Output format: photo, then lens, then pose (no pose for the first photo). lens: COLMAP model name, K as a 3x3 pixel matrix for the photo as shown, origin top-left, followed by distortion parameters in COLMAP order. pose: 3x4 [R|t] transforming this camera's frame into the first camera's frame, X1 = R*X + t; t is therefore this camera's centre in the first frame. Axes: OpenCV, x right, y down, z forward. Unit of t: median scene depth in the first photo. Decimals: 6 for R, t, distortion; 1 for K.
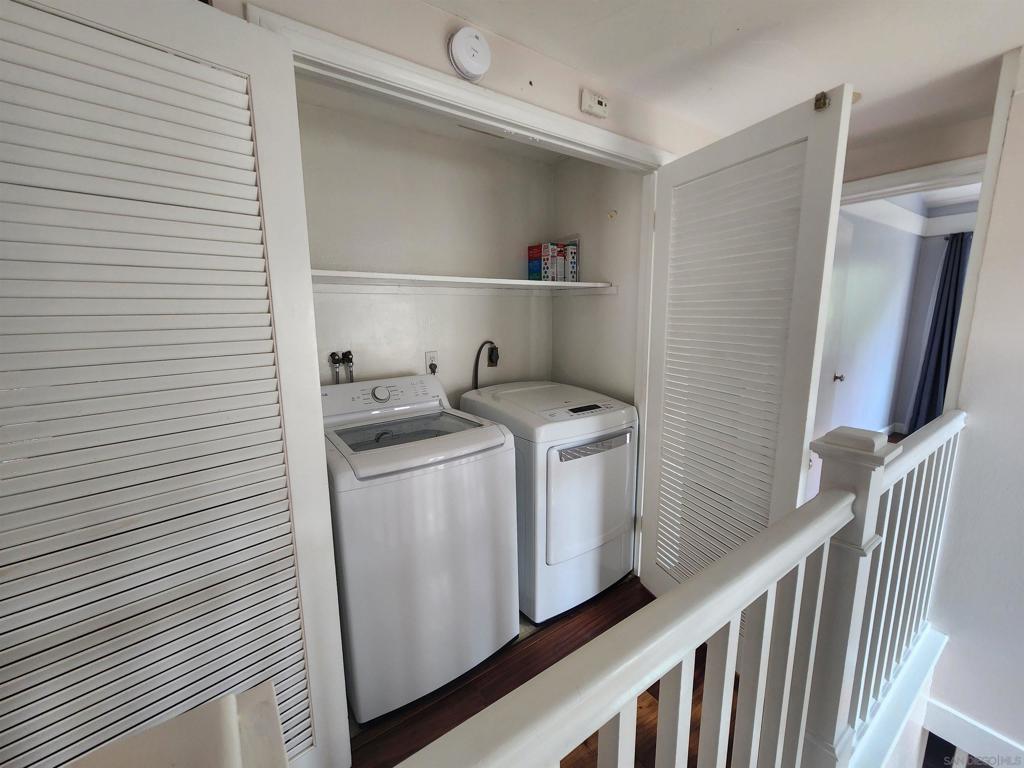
lens RADIAL K [[423.6, 0, 510.8], [0, 423.6, 383.8], [0, 0, 1]] dist [-0.002914, 0.001745]
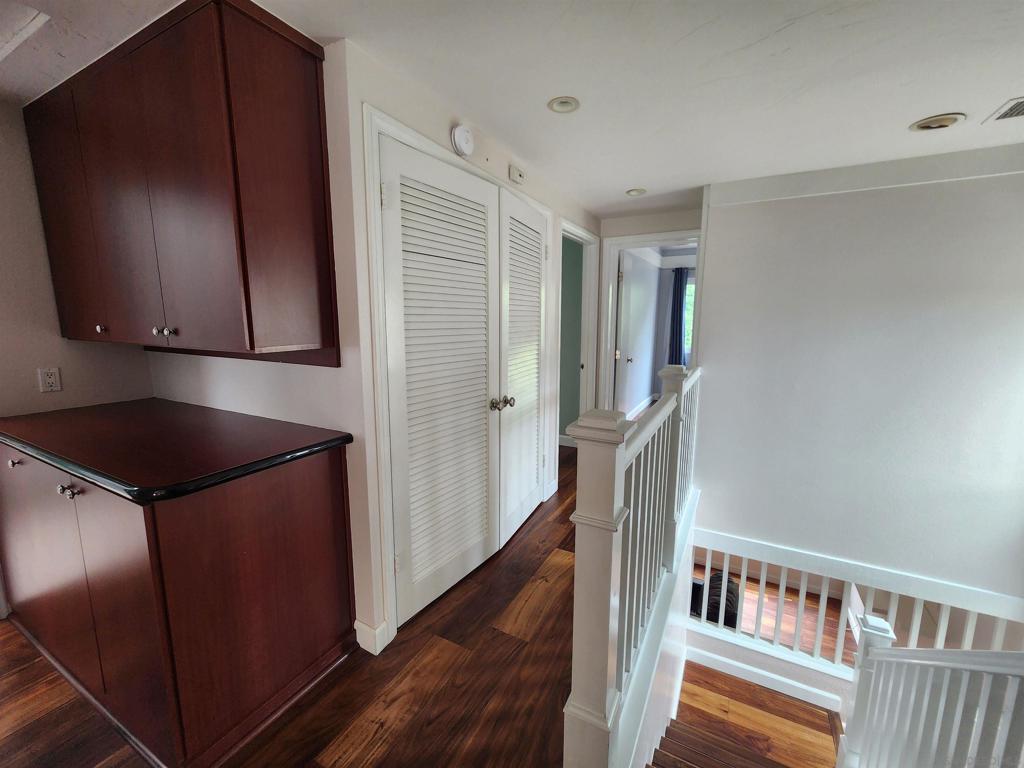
lens RADIAL K [[423.6, 0, 509.8], [0, 423.6, 381.8], [0, 0, 1]] dist [-0.002914, 0.001745]
pose [[0.902107, -0.053713, 0.428157, -0.458529], [0.062728, 0.998006, -0.006963, 0.084357], [-0.426930, 0.033139, 0.903677, -0.309248]]
